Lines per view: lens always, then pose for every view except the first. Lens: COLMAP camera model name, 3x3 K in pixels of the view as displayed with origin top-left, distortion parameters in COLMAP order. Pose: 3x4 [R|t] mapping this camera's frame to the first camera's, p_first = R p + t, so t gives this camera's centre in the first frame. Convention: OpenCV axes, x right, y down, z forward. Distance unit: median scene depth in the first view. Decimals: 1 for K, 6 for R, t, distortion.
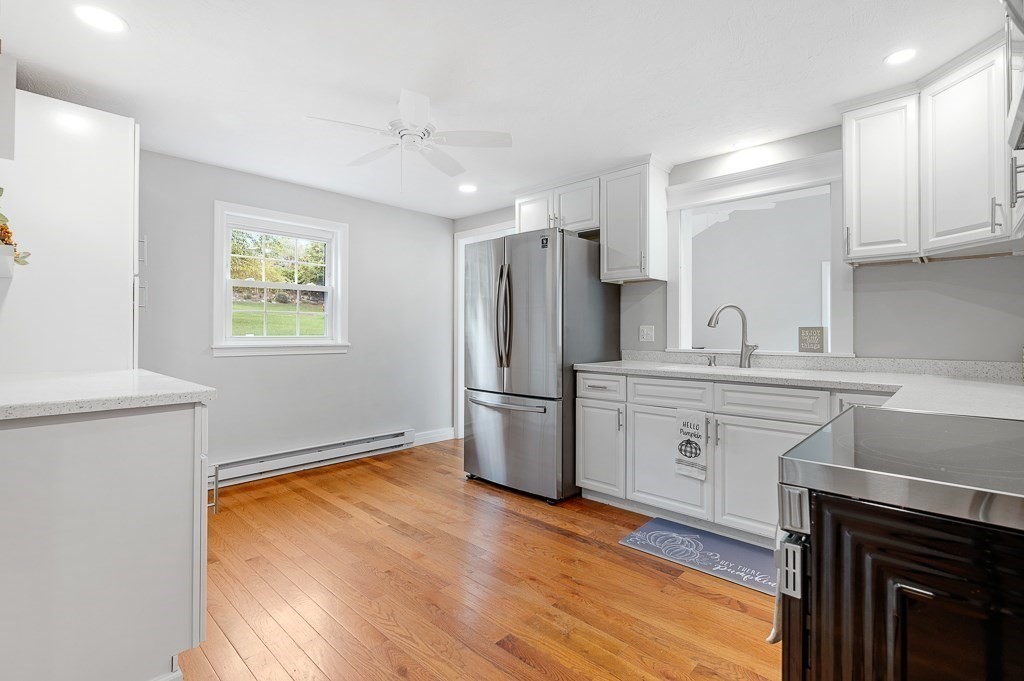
lens RADIAL K [[469.4, 0, 510.5], [0, 469.4, 336.5], [0, 0, 1]] dist [0.001594, -0.000565]
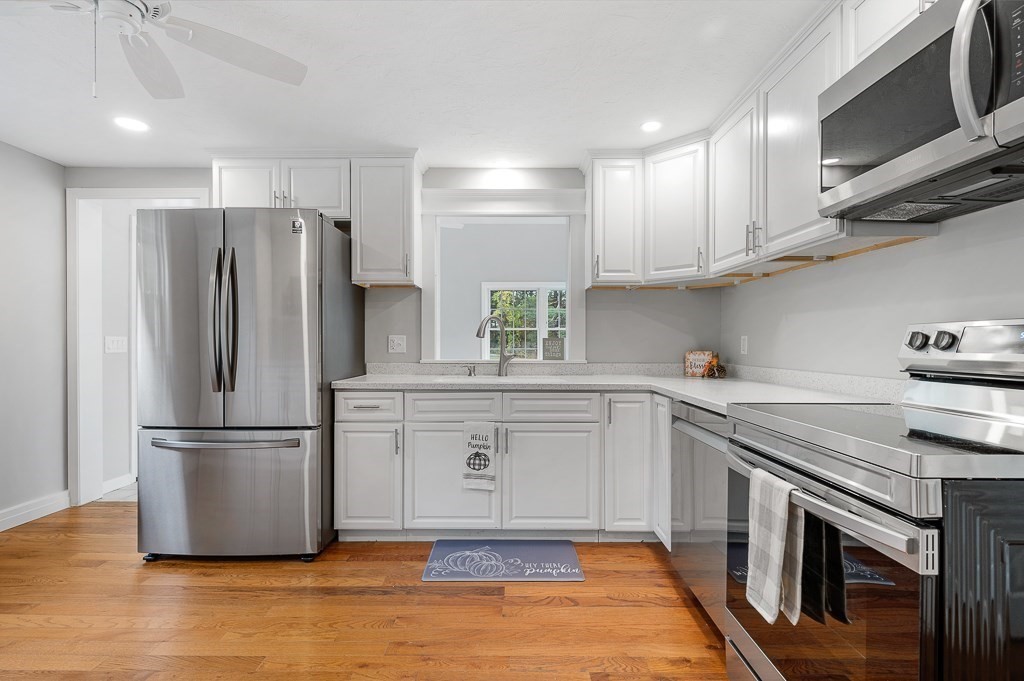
lens RADIAL K [[477.4, 0, 507.4], [0, 477.4, 352.4], [0, 0, 1]] dist [-0.001222, 0.000671]
pose [[0.733923, -0.014432, 0.679079, -0.222144], [0.006191, 0.999875, 0.014558, -0.002532], [-0.679204, -0.006480, 0.733921, 0.202519]]
